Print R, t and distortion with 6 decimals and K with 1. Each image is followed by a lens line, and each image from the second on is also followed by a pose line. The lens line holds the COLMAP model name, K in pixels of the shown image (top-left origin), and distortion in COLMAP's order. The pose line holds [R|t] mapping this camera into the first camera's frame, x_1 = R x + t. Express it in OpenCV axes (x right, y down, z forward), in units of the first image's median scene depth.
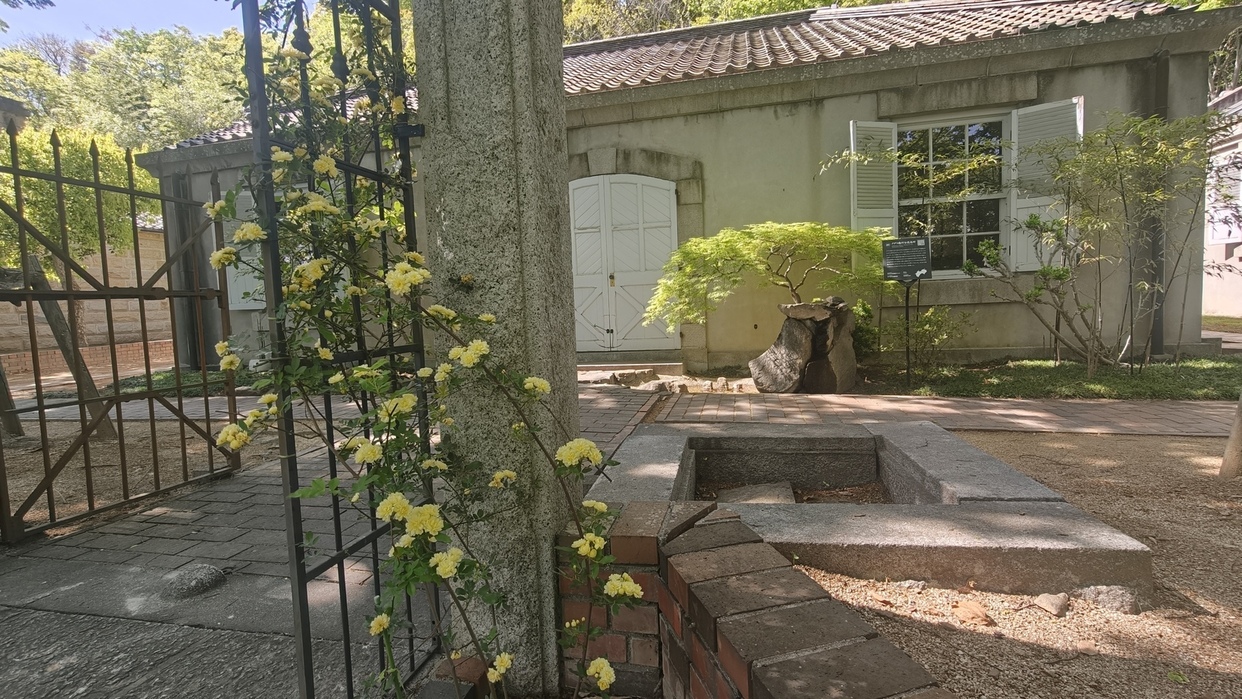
lens RADIAL K [[555.4, 0, 621.0], [0, 555.4, 349.5], [0, 0, 1]] dist [-0.000106, 0.000063]
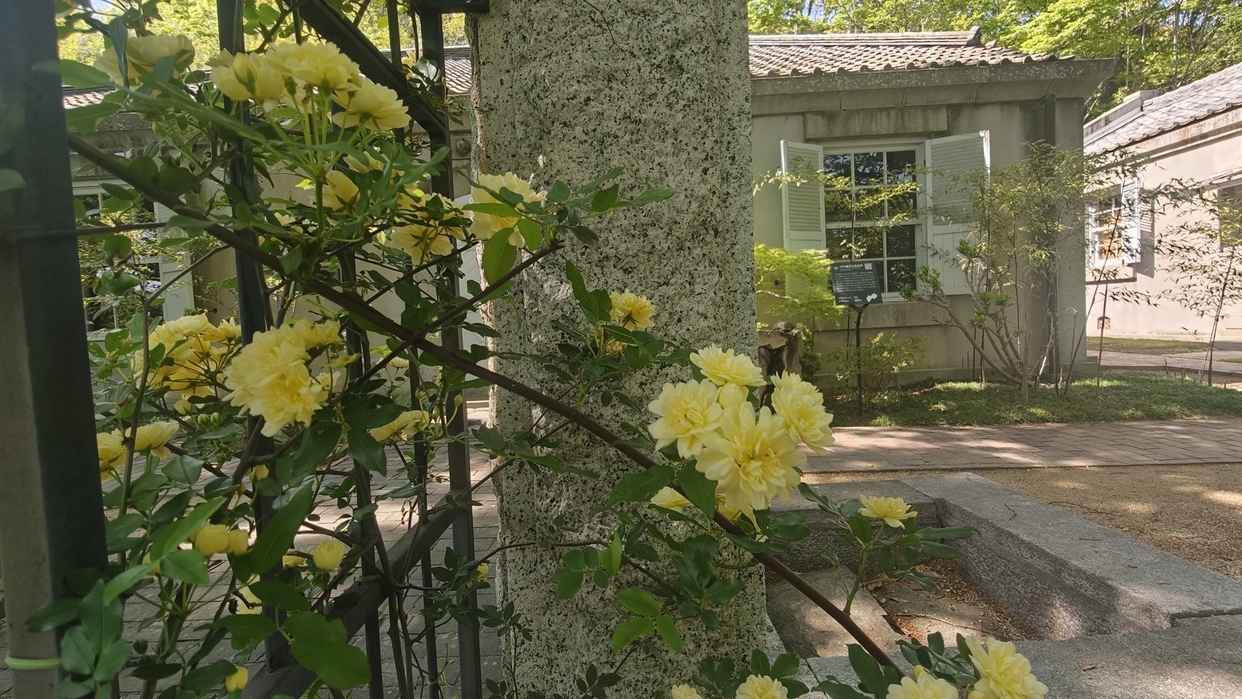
lens RADIAL K [[555.4, 0, 621.0], [0, 555.4, 349.5], [0, 0, 1]] dist [-0.000106, 0.000063]
pose [[0.977357, -0.016064, 0.210984, -0.078667], [0.022870, 0.999292, -0.029861, -0.024570], [-0.210355, 0.034010, 0.977033, 0.128254]]
